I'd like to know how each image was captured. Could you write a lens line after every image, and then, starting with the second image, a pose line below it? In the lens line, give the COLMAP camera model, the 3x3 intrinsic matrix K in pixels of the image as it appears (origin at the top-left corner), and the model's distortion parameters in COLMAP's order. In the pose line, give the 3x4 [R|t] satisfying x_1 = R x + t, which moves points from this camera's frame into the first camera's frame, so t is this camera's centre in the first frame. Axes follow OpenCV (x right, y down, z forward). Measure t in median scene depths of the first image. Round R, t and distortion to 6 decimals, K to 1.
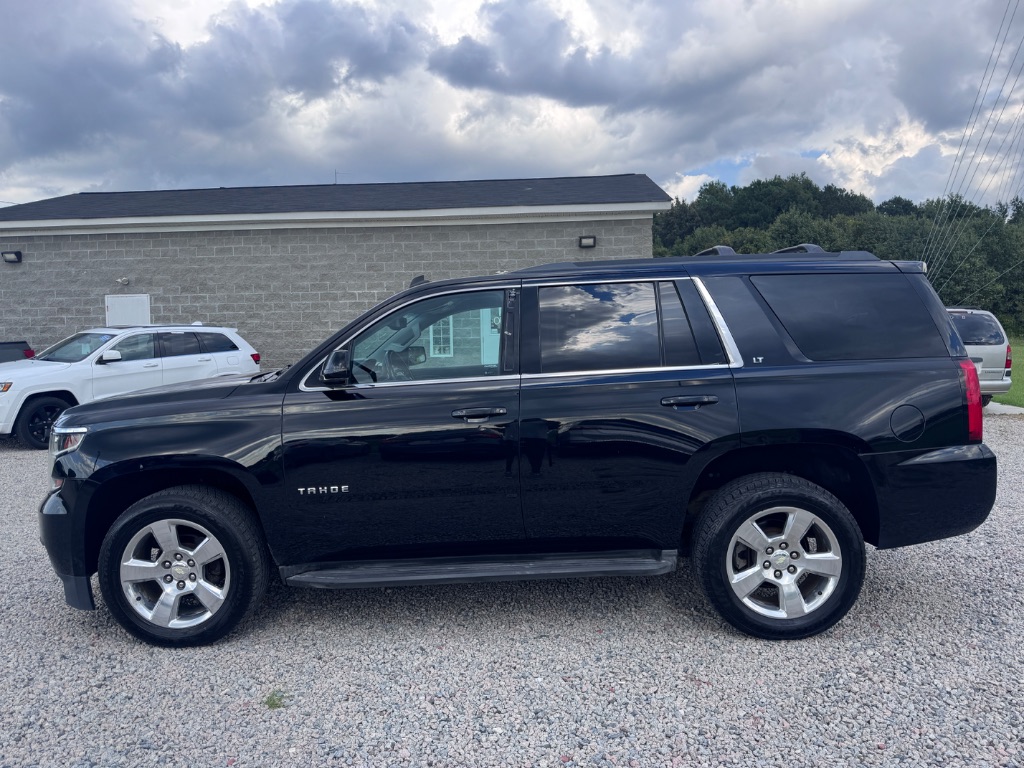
lens RADIAL K [[724.5, 0, 518.1], [0, 724.5, 385.6], [0, 0, 1]] dist [0.072343, -0.091898]
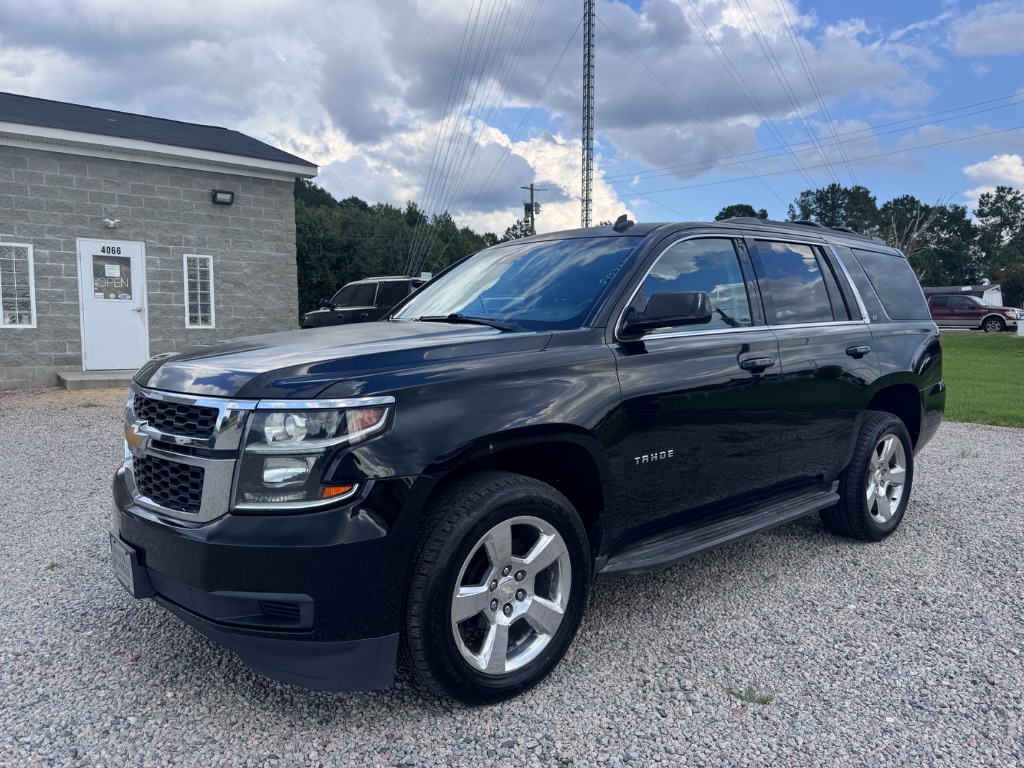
lens RADIAL K [[724.5, 0, 518.1], [0, 724.5, 385.6], [0, 0, 1]] dist [0.072343, -0.091898]
pose [[0.743422, -0.031507, 0.668081, -0.227759], [0.018593, 0.999477, 0.026446, 0.008488], [-0.668565, -0.007239, 0.743619, 0.115148]]
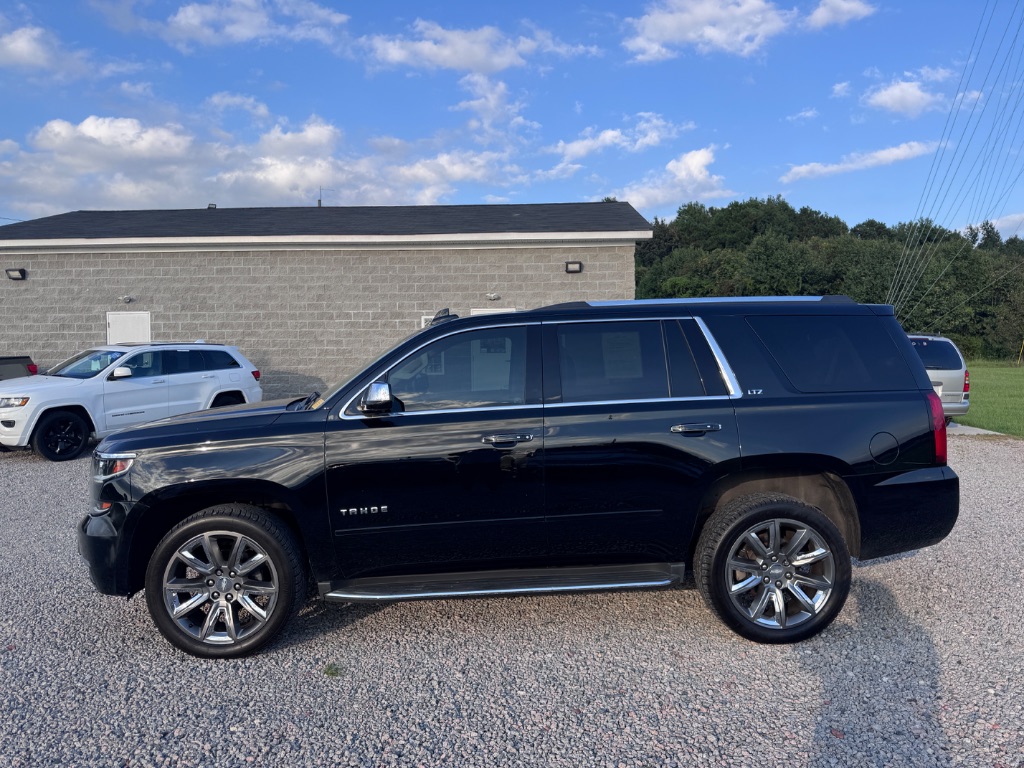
lens RADIAL K [[726.8, 0, 512.0], [0, 726.8, 384.0], [0, 0, 1]] dist [0.074901, -0.097618]
pose [[0.999732, 0.009193, 0.021238, -0.013865], [-0.008712, 0.999705, -0.022659, -0.003770], [-0.021440, 0.022468, 0.999518, -0.047300]]
